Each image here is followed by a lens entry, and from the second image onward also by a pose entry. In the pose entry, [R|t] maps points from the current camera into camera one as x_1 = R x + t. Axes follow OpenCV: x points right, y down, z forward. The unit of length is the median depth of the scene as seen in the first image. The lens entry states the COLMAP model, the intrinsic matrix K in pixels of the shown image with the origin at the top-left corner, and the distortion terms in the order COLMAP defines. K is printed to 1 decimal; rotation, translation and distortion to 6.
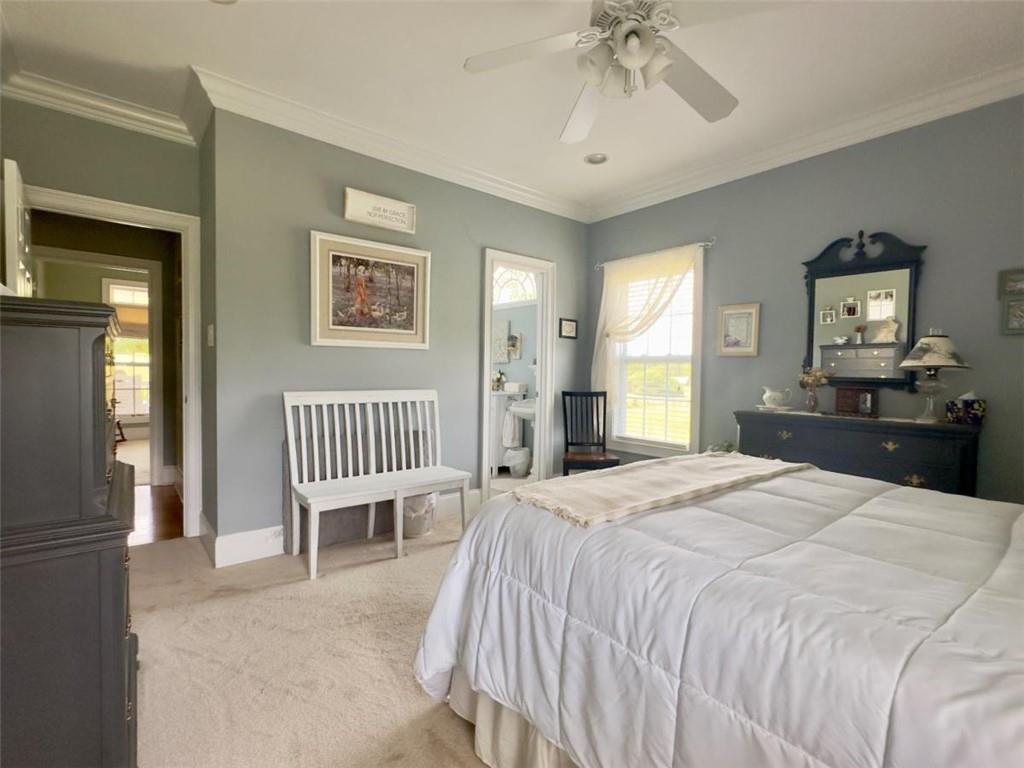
lens RADIAL K [[474.4, 0, 512.7], [0, 474.4, 385.1], [0, 0, 1]] dist [0.000135, -0.000361]
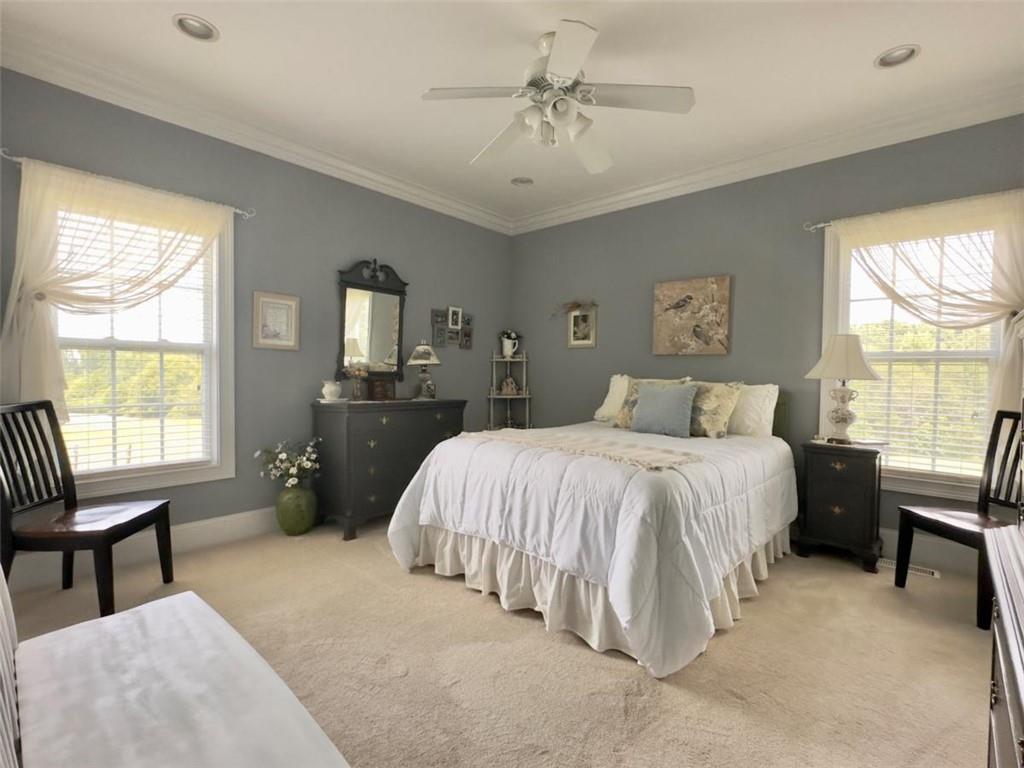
lens RADIAL K [[474.4, 0, 511.0], [0, 474.4, 382.9], [0, 0, 1]] dist [0.000135, -0.000361]
pose [[-0.137791, -0.036773, 0.989778, -0.521504], [0.013235, 0.999153, 0.038963, -0.025523], [-0.990373, 0.018468, -0.137188, 0.682308]]
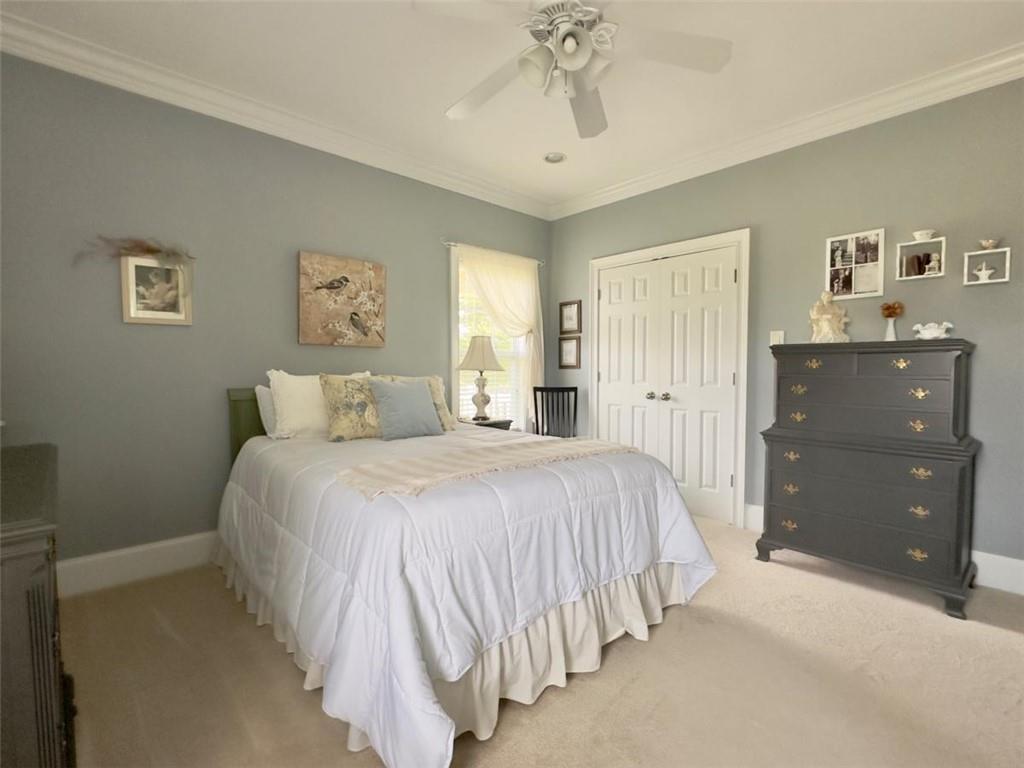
lens RADIAL K [[474.4, 0, 511.4], [0, 474.4, 385.7], [0, 0, 1]] dist [0.000135, -0.000361]
pose [[-0.998718, -0.013786, -0.048701, -0.048110], [-0.017042, 0.997602, 0.067085, -0.029597], [0.047659, 0.067829, -0.996558, 0.942430]]
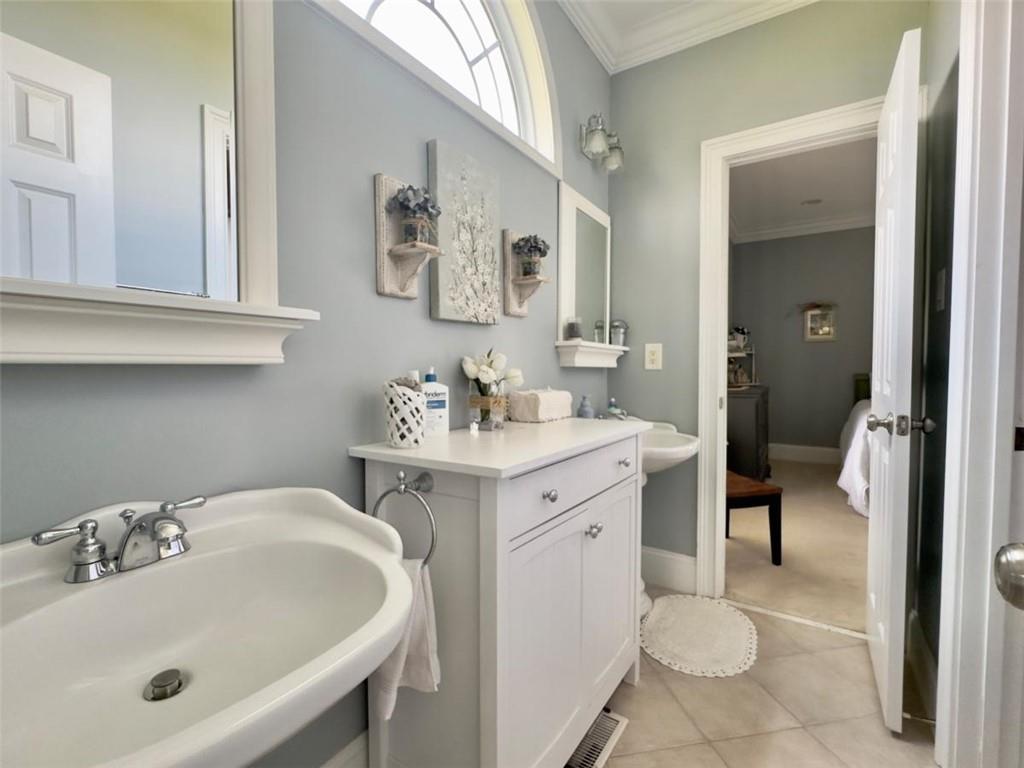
lens RADIAL K [[474.4, 0, 511.0], [0, 474.4, 378.8], [0, 0, 1]] dist [0.000135, -0.000361]
pose [[-0.303326, -0.051232, 0.951509, -0.467223], [0.012346, 0.998259, 0.057685, -0.039142], [-0.952807, 0.029244, -0.302165, 1.361419]]
